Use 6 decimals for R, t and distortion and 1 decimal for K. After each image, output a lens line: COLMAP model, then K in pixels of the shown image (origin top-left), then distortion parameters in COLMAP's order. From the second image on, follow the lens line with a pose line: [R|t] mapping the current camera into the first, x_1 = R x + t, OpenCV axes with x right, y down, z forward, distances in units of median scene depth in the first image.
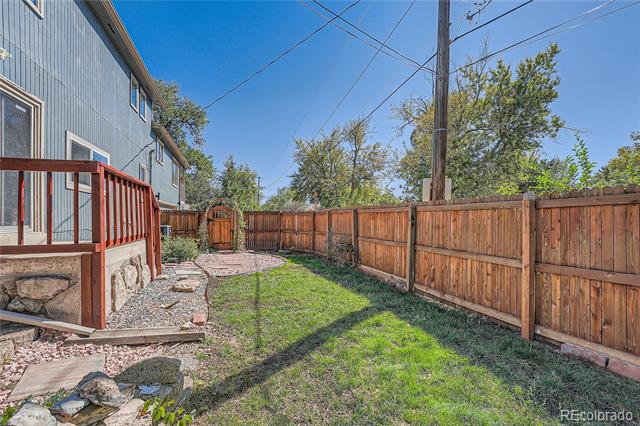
lens RADIAL K [[276.5, 0, 319.3], [0, 276.5, 219.4], [0, 0, 1]] dist [0.000452, 0.000295]
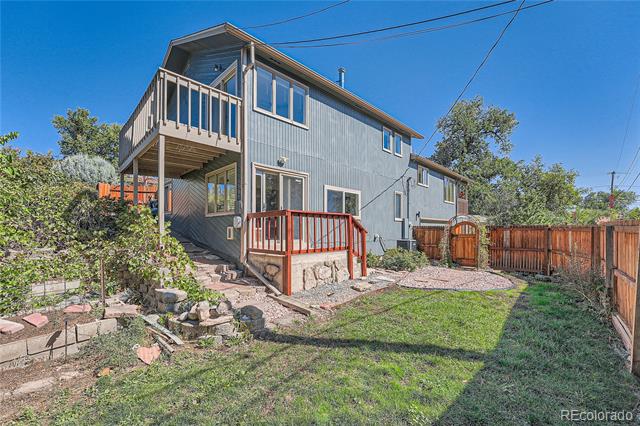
lens RADIAL K [[271.3, 0, 319.6], [0, 271.3, 229.8], [0, 0, 1]] dist [-0.000782, -0.000040]
pose [[0.467697, 0.001120, -0.883888, 0.267299], [-0.003675, 0.999993, -0.000678, -0.017082], [0.883881, 0.003565, 0.467698, 0.082457]]
